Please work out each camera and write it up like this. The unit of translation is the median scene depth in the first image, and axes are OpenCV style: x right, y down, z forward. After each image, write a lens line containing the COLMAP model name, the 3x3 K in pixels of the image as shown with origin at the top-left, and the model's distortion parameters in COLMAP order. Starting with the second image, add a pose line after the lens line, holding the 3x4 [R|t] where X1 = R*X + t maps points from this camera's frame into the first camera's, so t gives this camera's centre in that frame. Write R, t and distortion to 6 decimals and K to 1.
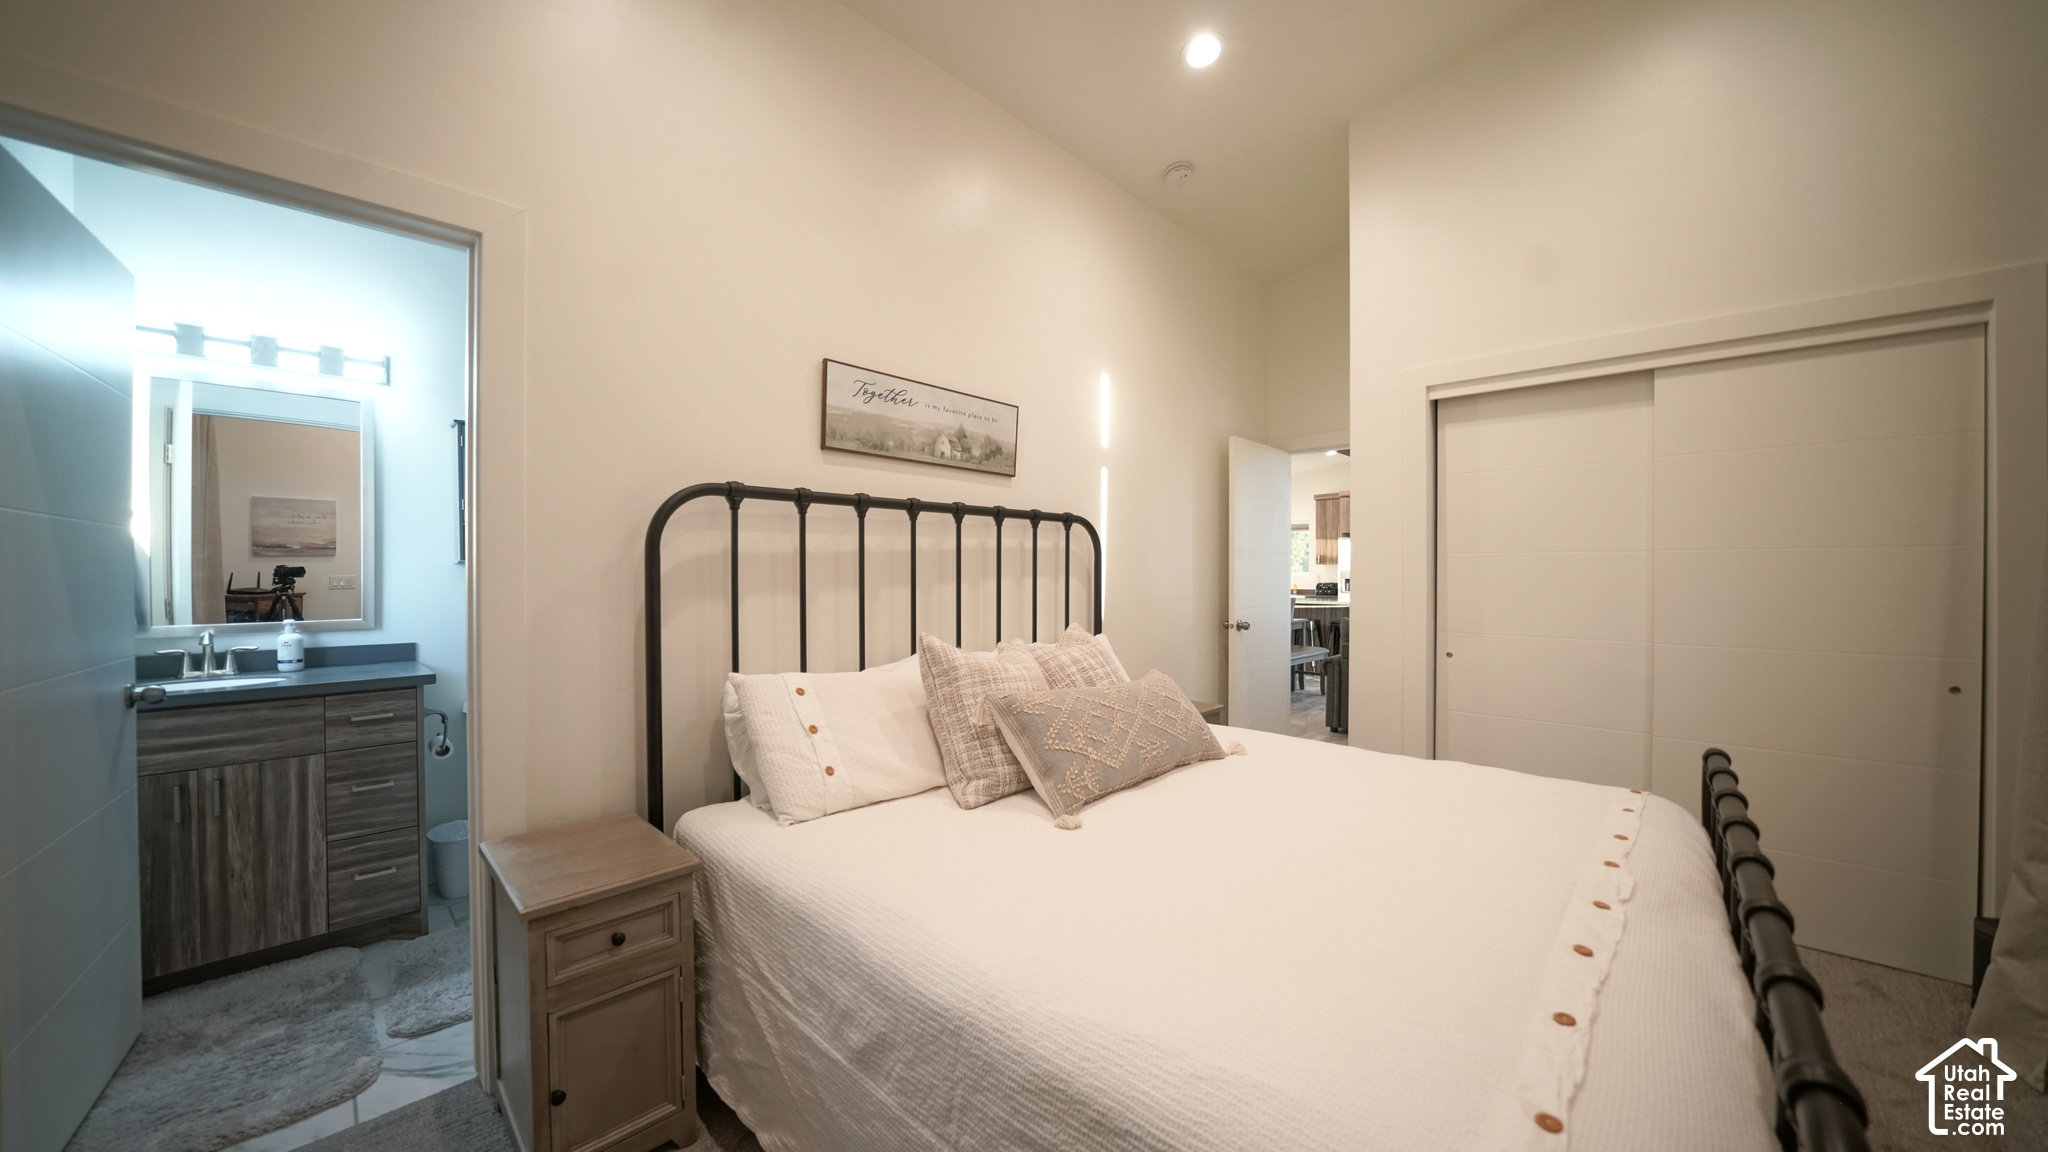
lens RADIAL K [[714.1, 0, 1018.5], [0, 714.1, 582.8], [0, 0, 1]] dist [-0.001834, -0.000298]
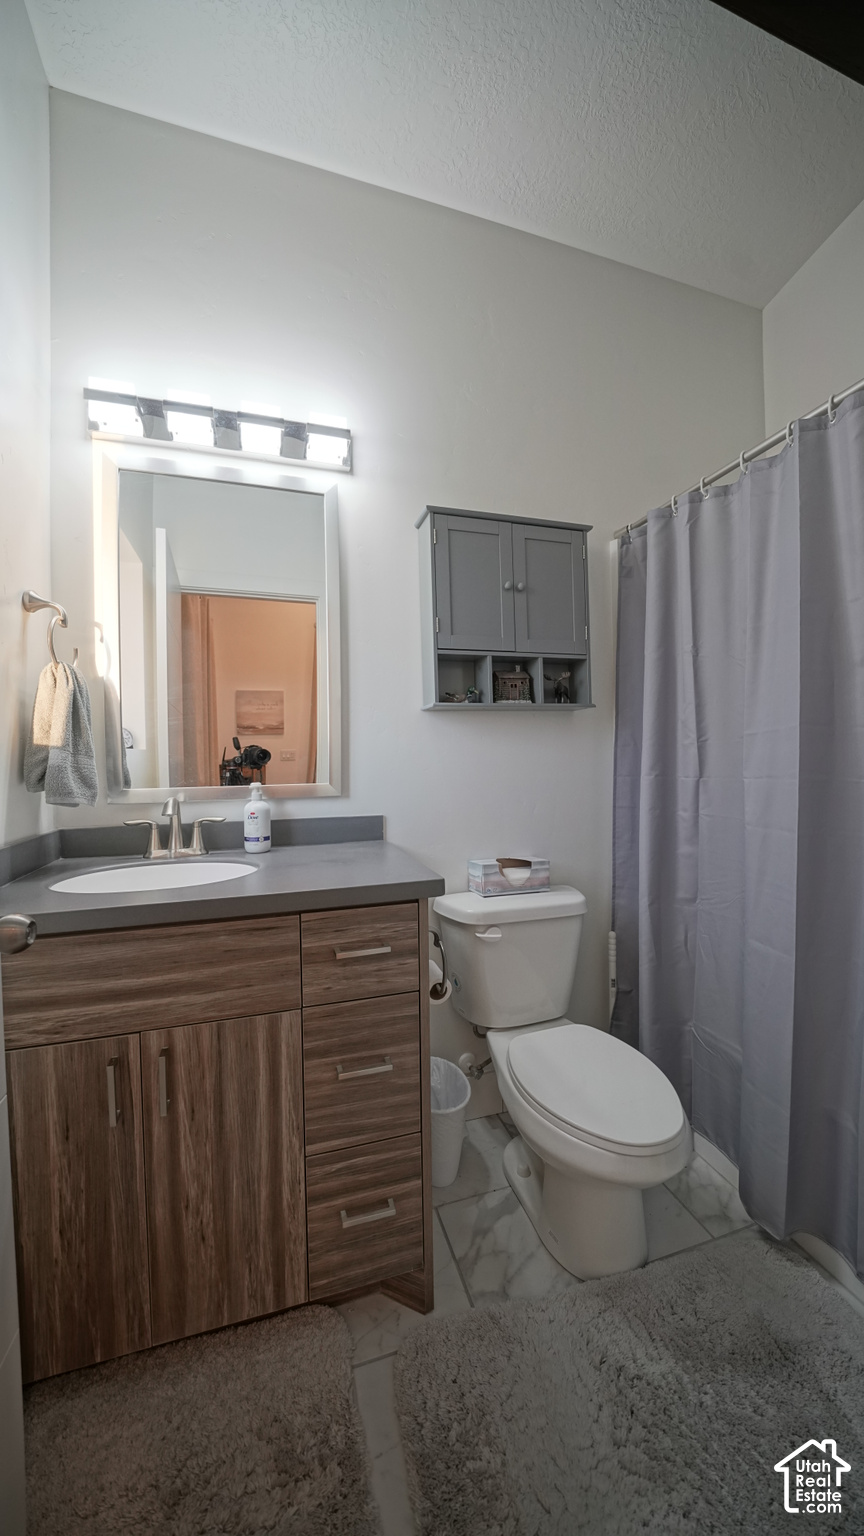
lens RADIAL K [[535.6, 0, 459.8], [0, 535.6, 768.9], [0, 0, 1]] dist [-0.001834, -0.000298]
pose [[0.904904, -0.002687, -0.425607, -0.663477], [0.007492, 0.999926, 0.009615, 0.037858], [0.425549, -0.011889, 0.904857, 0.655161]]
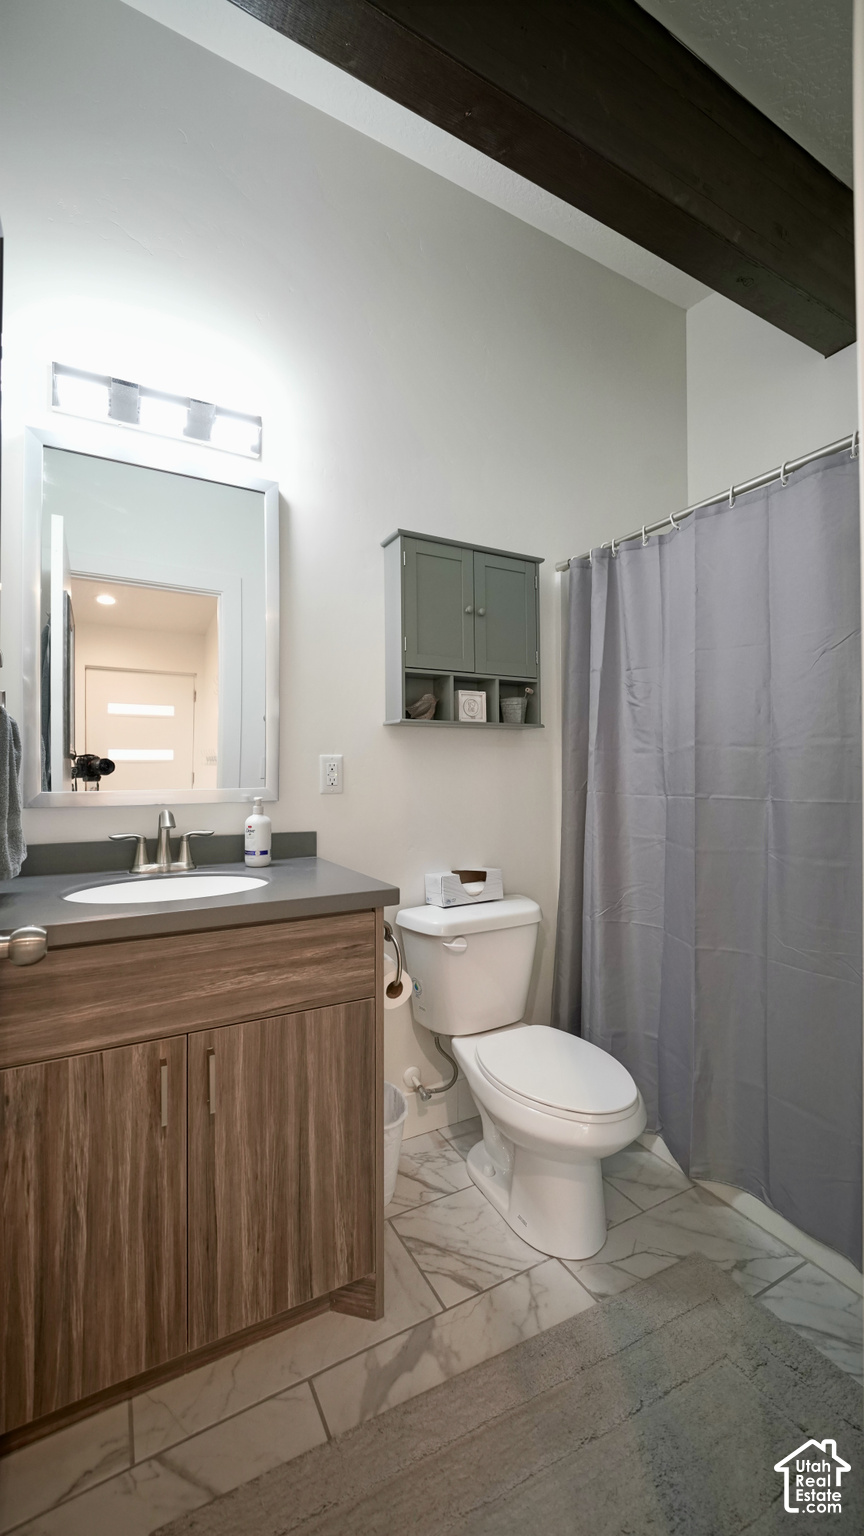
lens RADIAL K [[593.2, 0, 433.1], [0, 593.2, 764.5], [0, 0, 1]] dist [-0.002827, 0.000004]
pose [[0.969414, 0.005219, -0.245376, -0.765748], [-0.009679, 0.999809, -0.016975, 0.030855], [0.245241, 0.018831, 0.969279, 0.501717]]
